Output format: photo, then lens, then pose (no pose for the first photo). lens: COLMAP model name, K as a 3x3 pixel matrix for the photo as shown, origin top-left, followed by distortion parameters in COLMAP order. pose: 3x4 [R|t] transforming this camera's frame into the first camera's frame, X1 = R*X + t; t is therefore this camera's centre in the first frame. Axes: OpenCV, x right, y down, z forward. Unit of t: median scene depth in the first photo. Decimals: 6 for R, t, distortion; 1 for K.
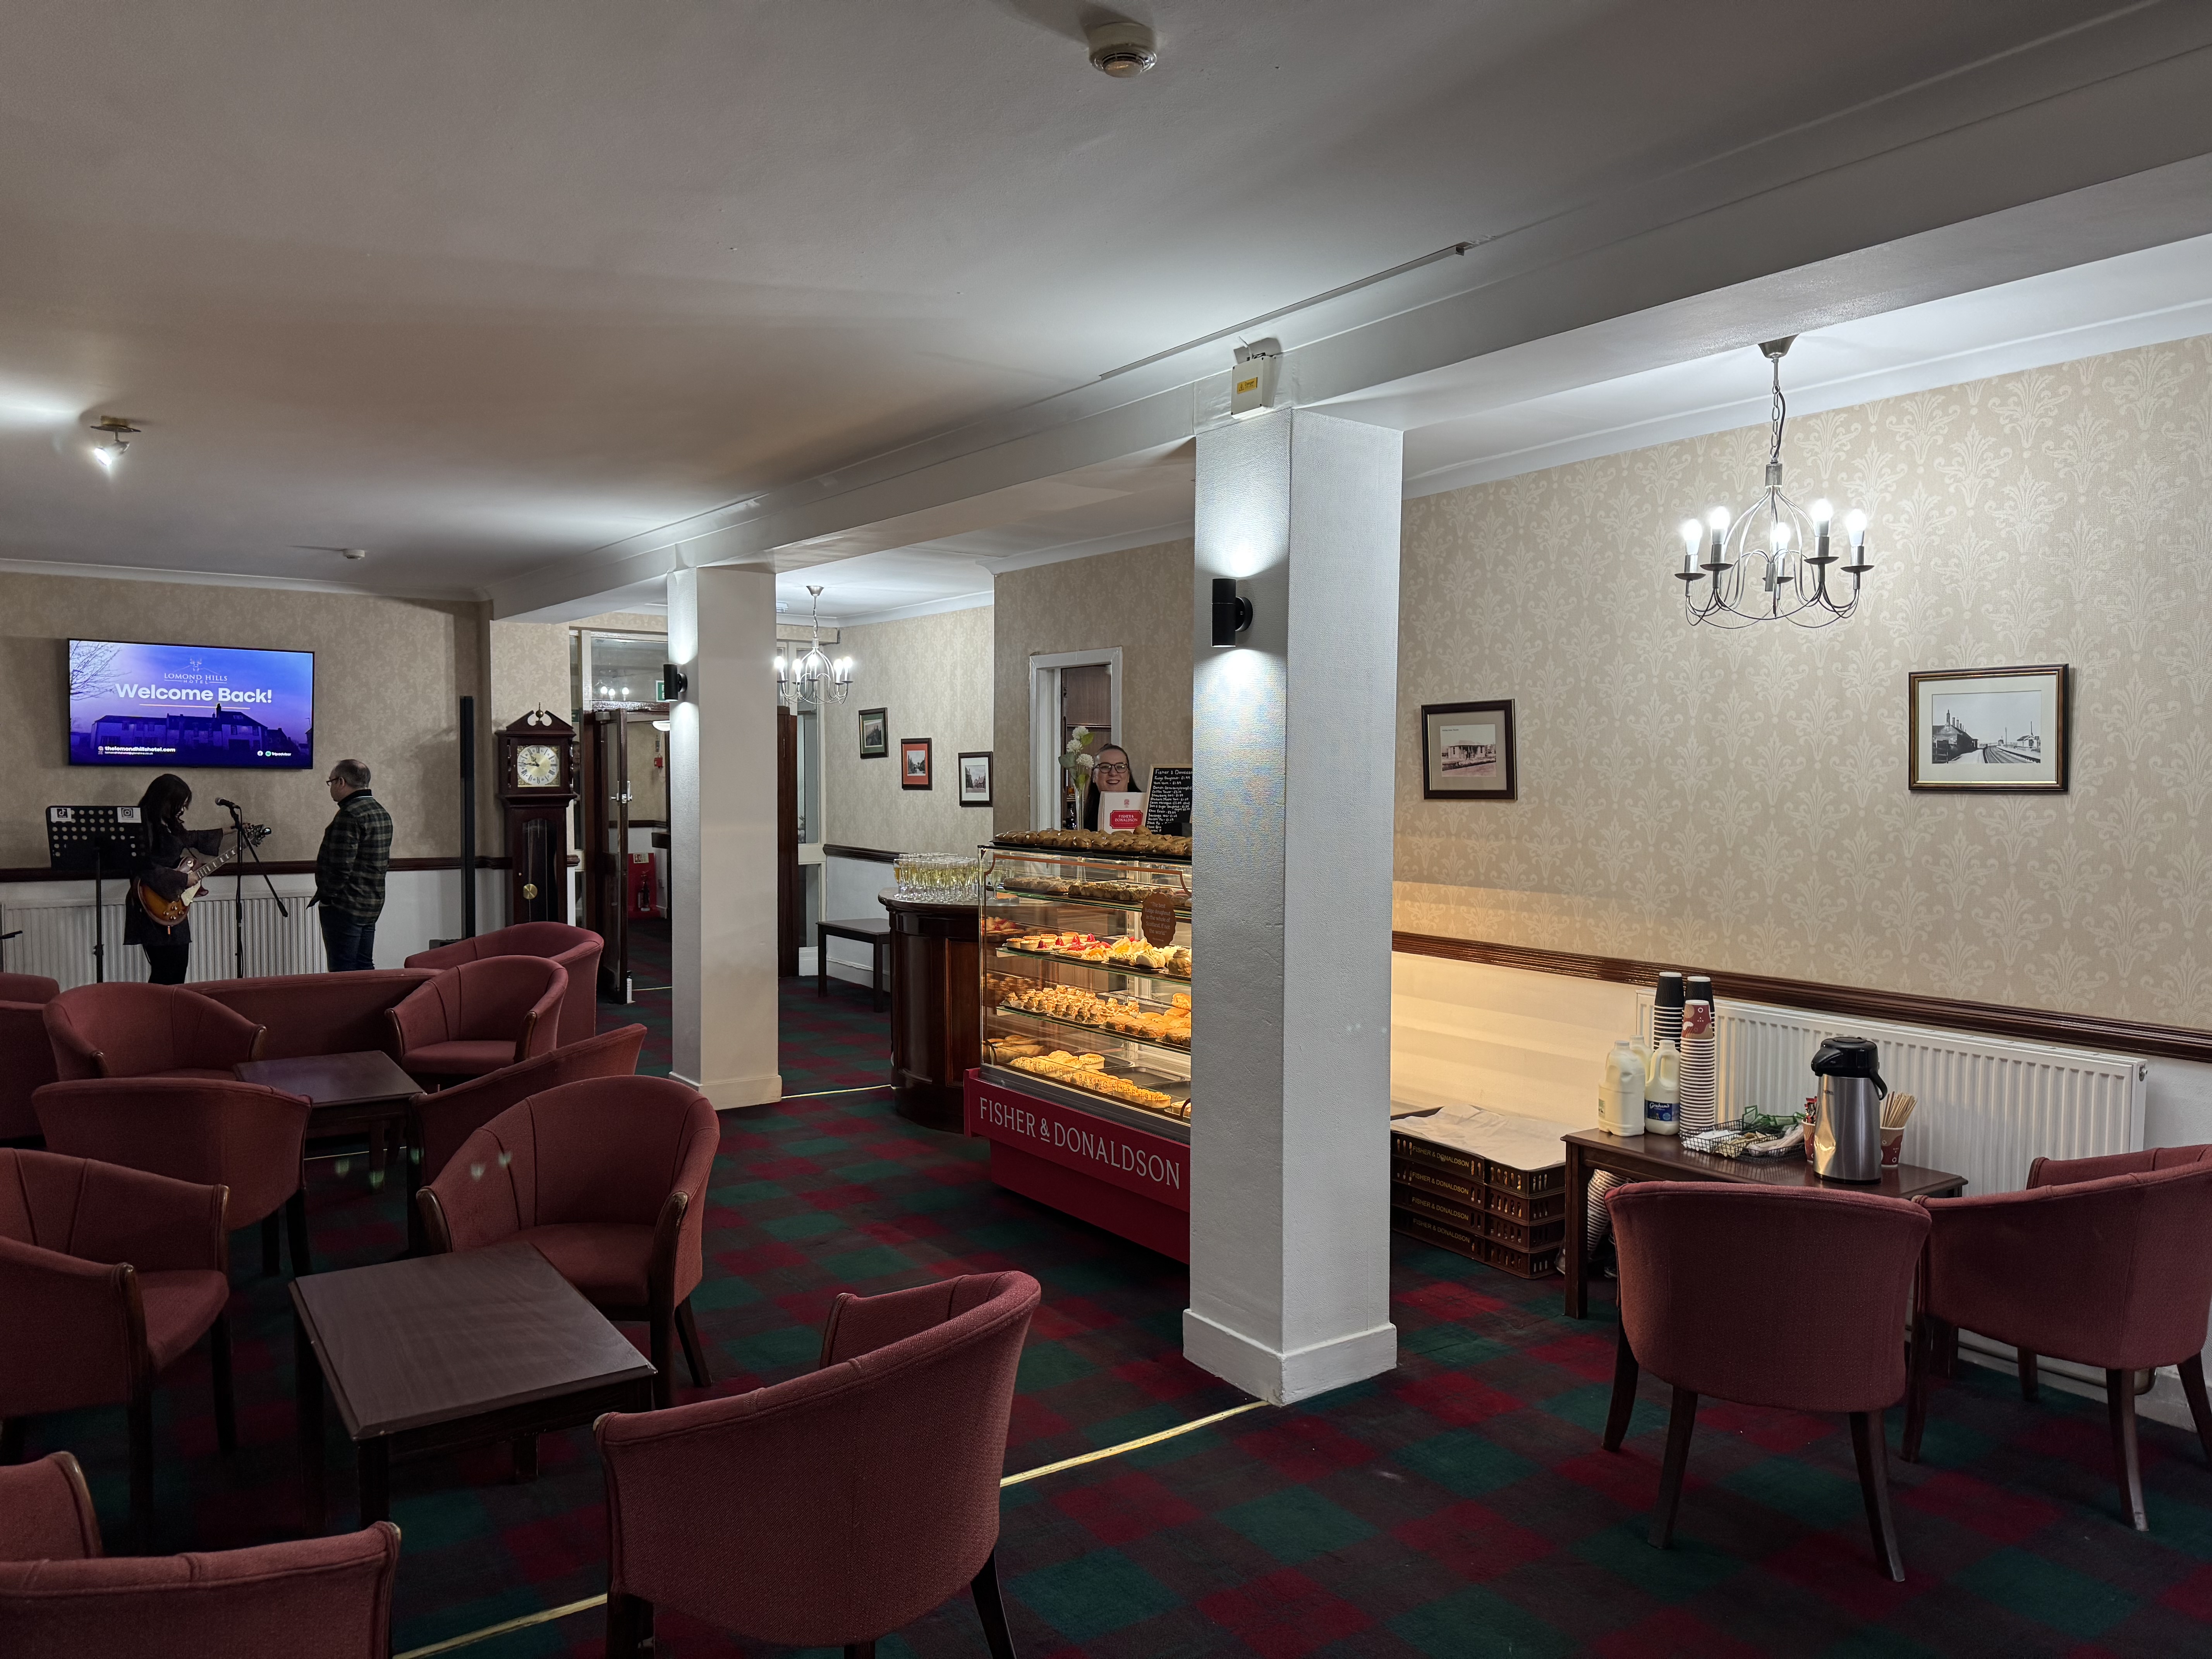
lens RADIAL K [[1559.3, 0, 1094.7], [0, 1559.3, 832.0], [0, 0, 1]] dist [0.072664, -0.086884]
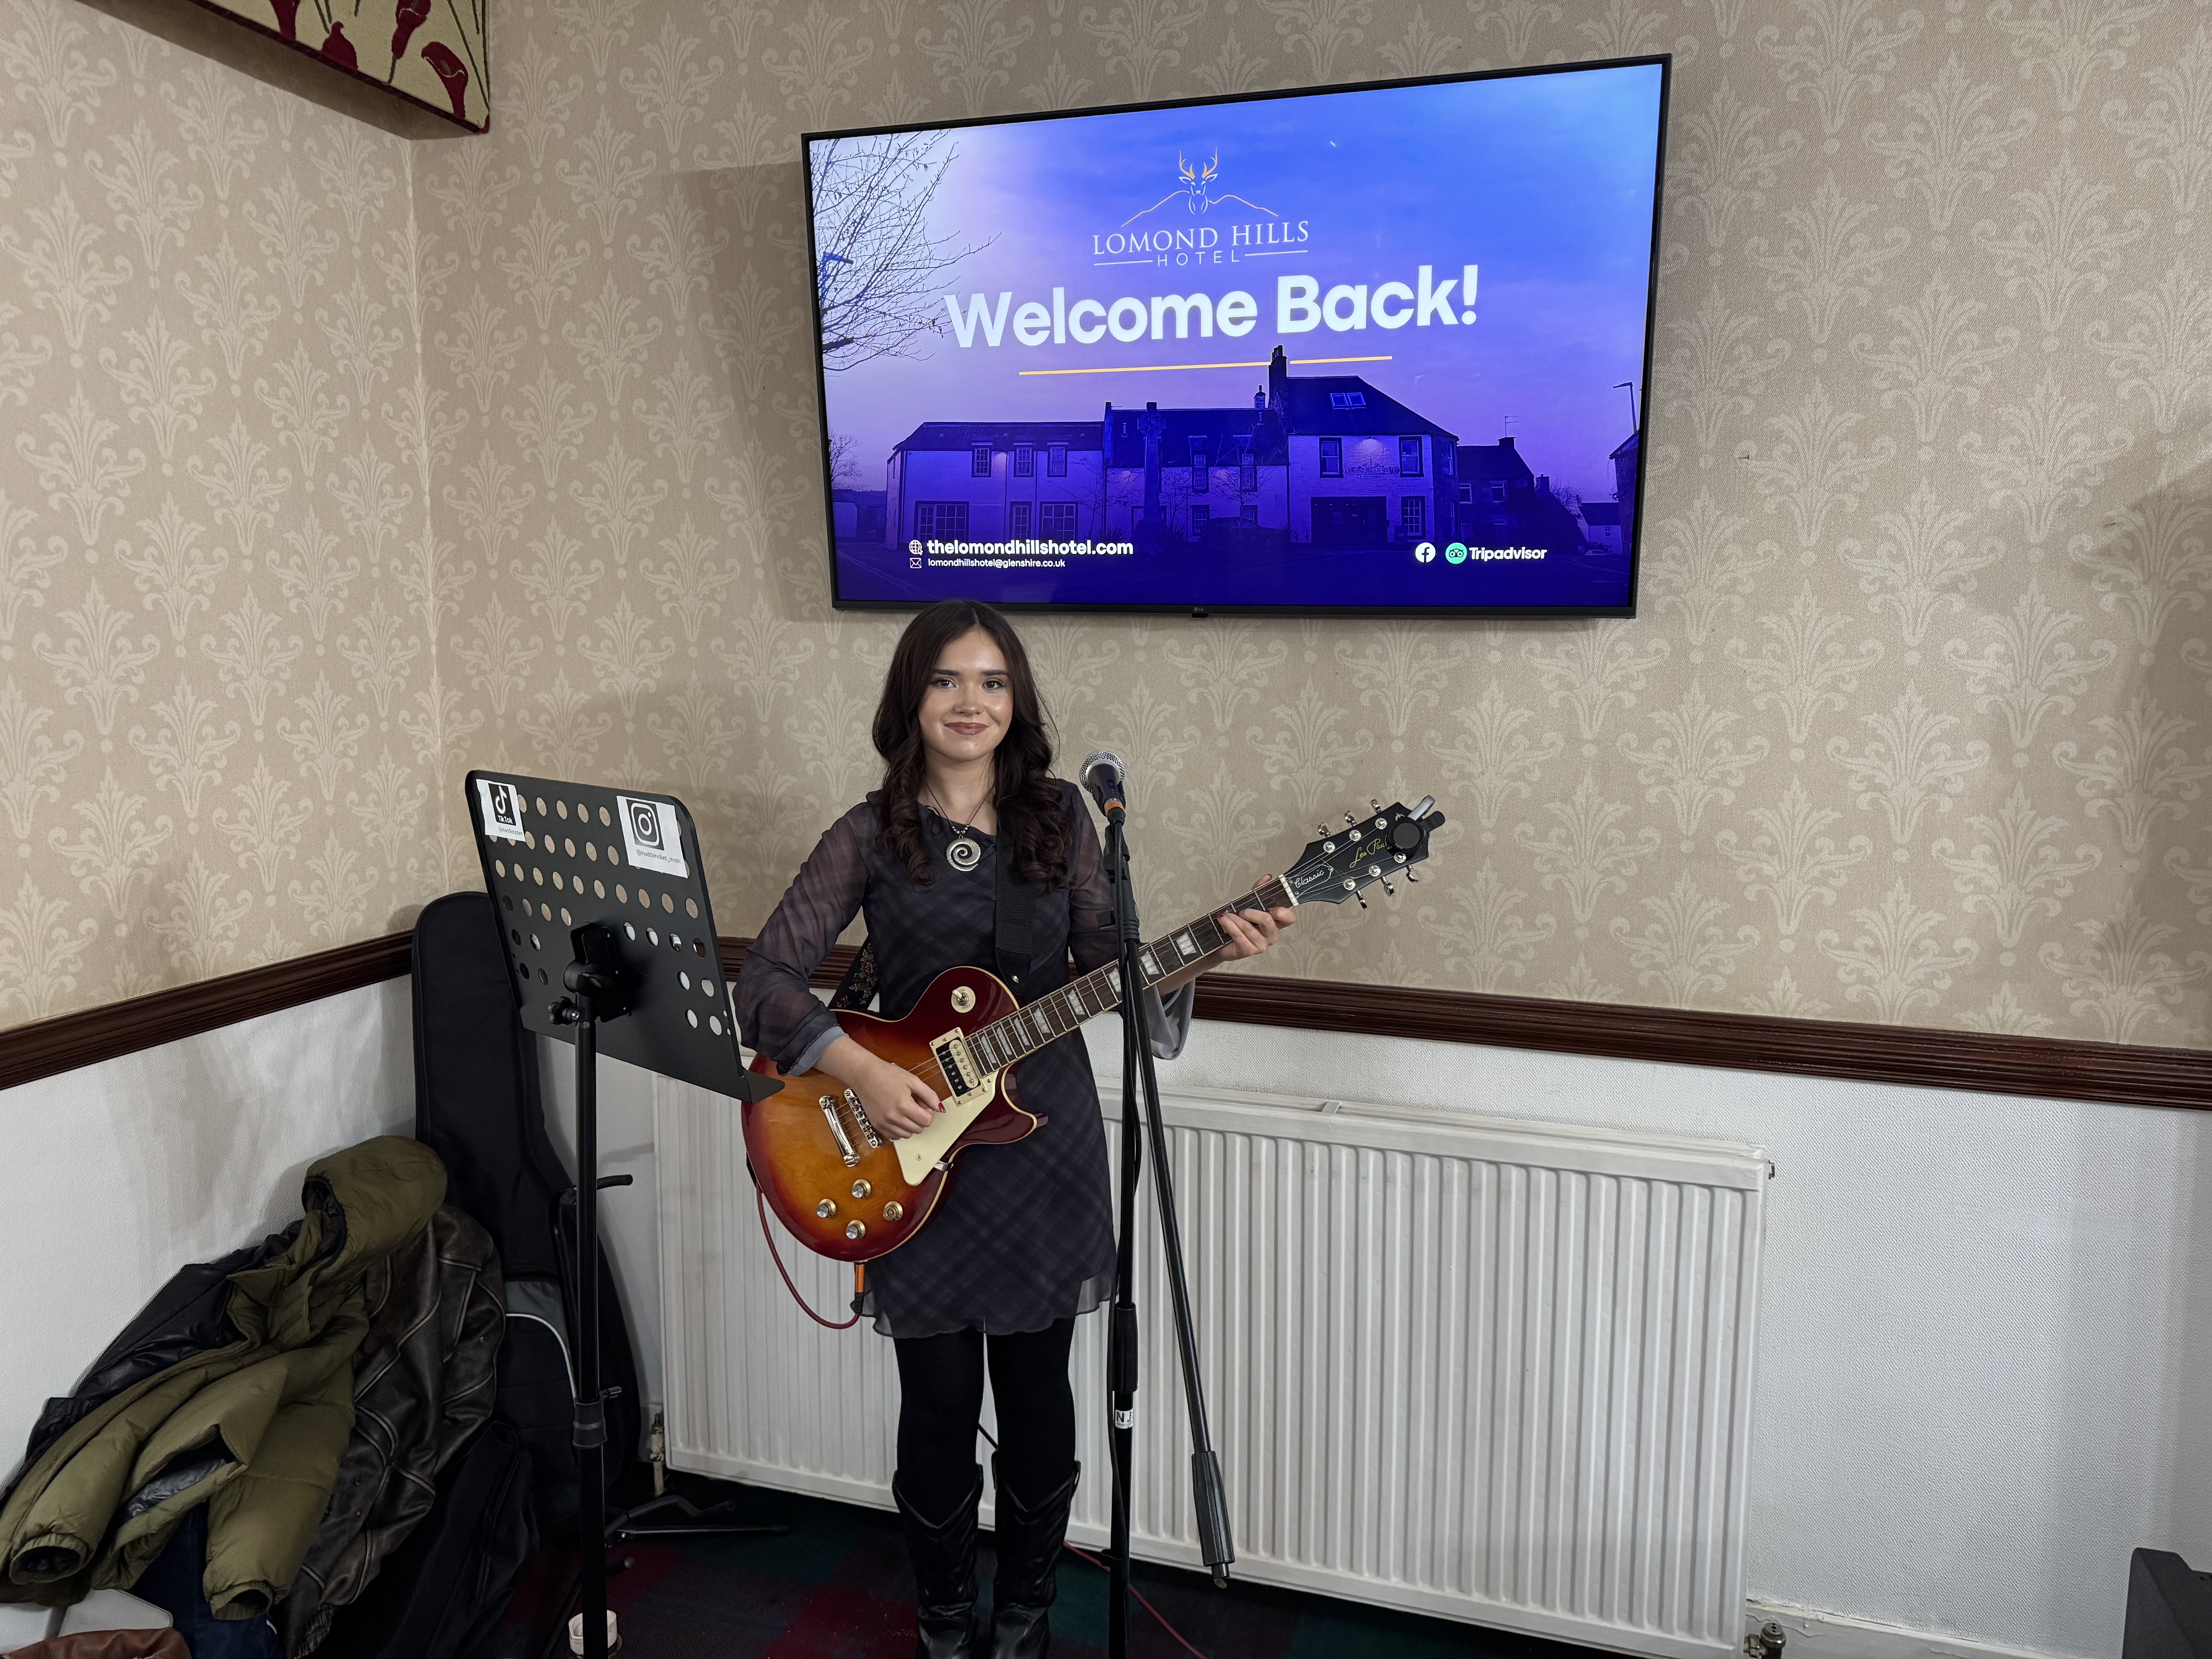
lens RADIAL K [[1559.3, 0, 1094.7], [0, 1559.3, 832.0], [0, 0, 1]] dist [0.072664, -0.086884]
pose [[0.609555, 0.094475, -0.787094, -0.373721], [-0.034688, 0.995101, 0.092578, -0.028418], [0.791985, -0.029129, 0.609846, 0.826273]]
